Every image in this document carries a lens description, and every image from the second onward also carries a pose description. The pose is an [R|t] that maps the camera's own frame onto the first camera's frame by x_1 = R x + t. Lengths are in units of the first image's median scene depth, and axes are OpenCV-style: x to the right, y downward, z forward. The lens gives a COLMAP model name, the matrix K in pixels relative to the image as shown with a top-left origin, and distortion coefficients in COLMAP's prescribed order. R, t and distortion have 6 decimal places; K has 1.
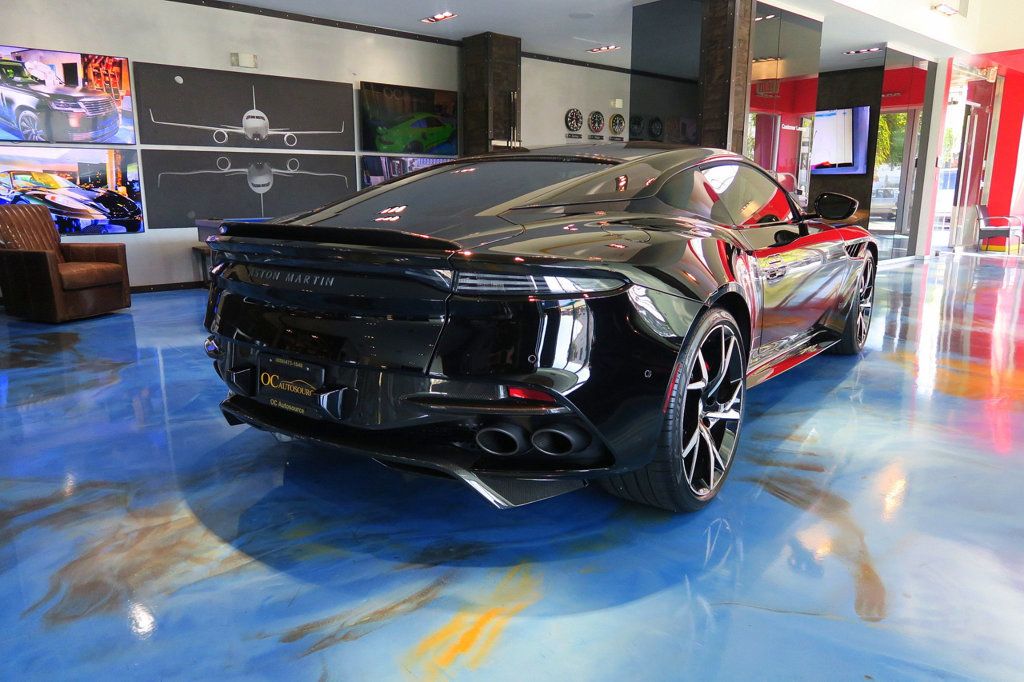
lens RADIAL K [[710.4, 0, 515.6], [0, 710.4, 337.6], [0, 0, 1]] dist [-0.023780, 0.006932]
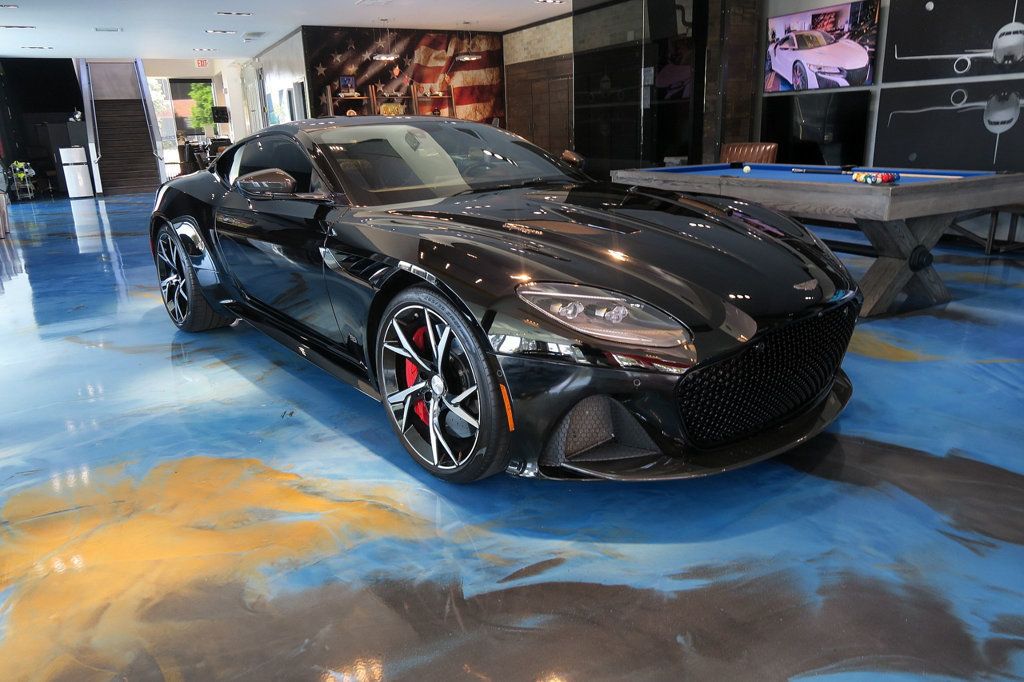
lens RADIAL K [[692.5, 0, 512.0], [0, 692.5, 341.0], [0, 0, 1]] dist [-0.008300, -0.005249]
pose [[-0.227275, 0.284082, -0.931474, 0.557024], [-0.176554, 0.928634, 0.326295, -0.147613], [0.957692, 0.238614, -0.160899, 0.680642]]
